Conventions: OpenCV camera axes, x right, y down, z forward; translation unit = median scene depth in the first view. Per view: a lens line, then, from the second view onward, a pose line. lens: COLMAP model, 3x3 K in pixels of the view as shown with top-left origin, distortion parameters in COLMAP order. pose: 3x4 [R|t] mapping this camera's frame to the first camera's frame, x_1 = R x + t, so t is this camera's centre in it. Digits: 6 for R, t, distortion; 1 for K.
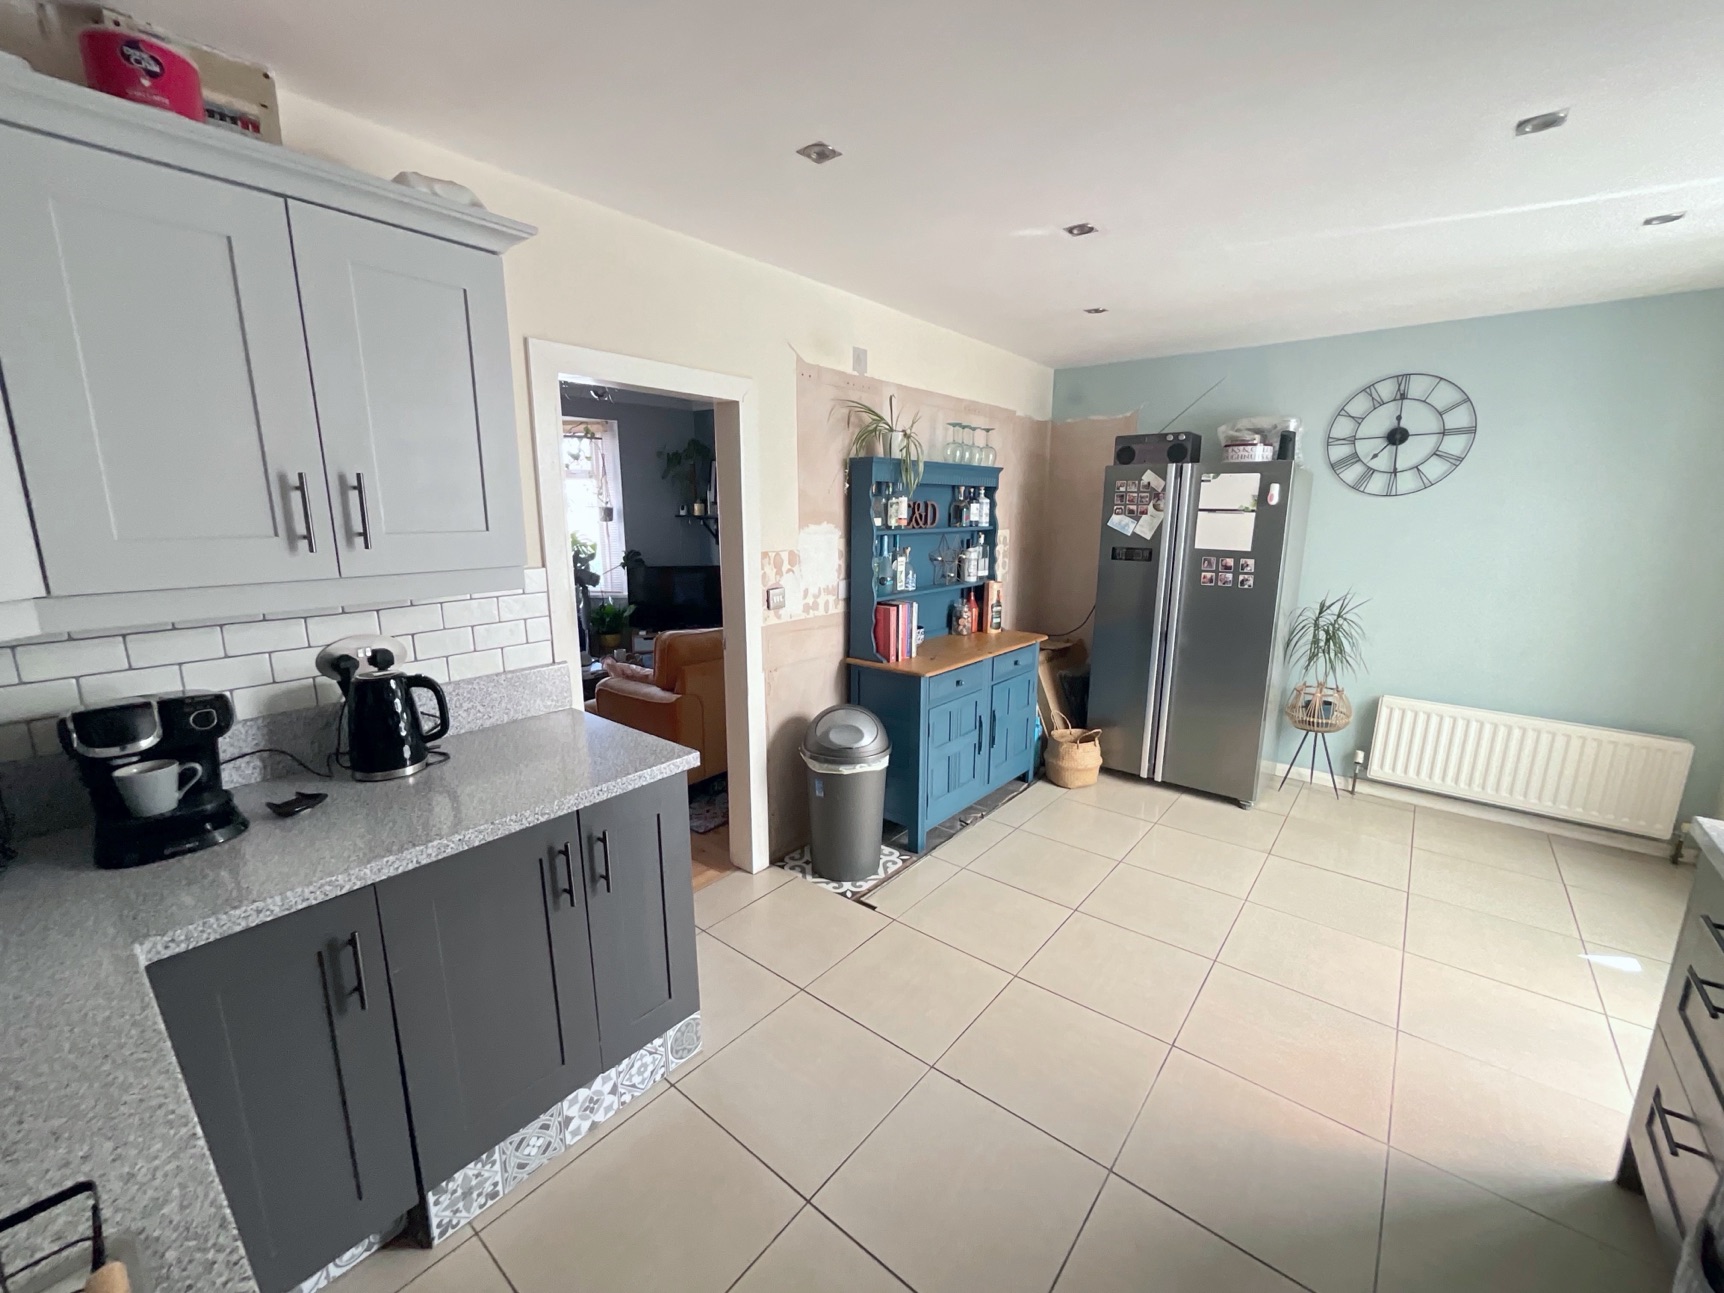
lens RADIAL K [[698.4, 0, 862.3], [0, 698.4, 648.5], [0, 0, 1]] dist [-0.003040, 0.000809]
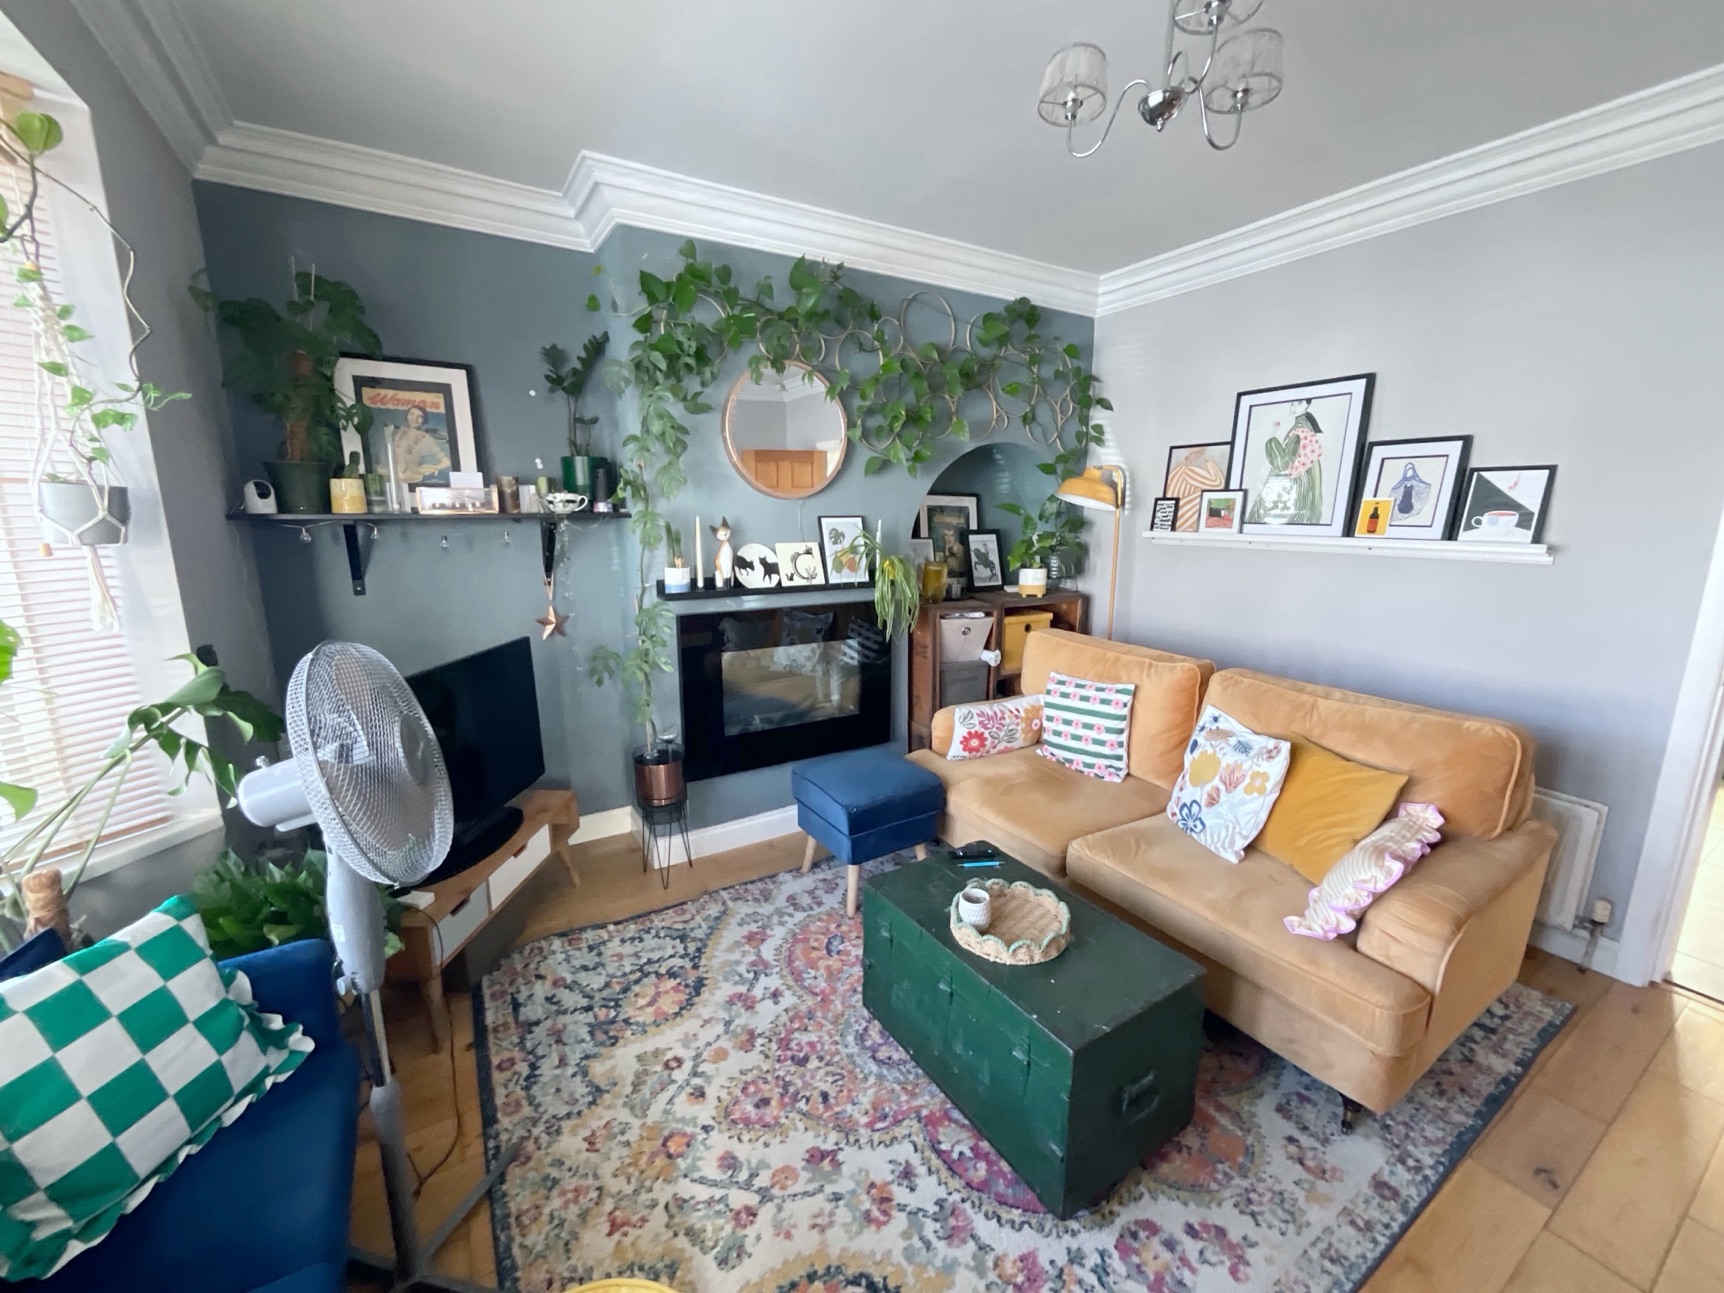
lens RADIAL K [[698.4, 0, 853.2], [0, 698.4, 650.1], [0, 0, 1]] dist [-0.003040, 0.000809]
pose [[0.340406, -0.200893, 0.918567, -0.384948], [0.197086, 0.970453, 0.139204, -0.101098], [-0.919391, 0.133651, 0.369942, 0.530511]]
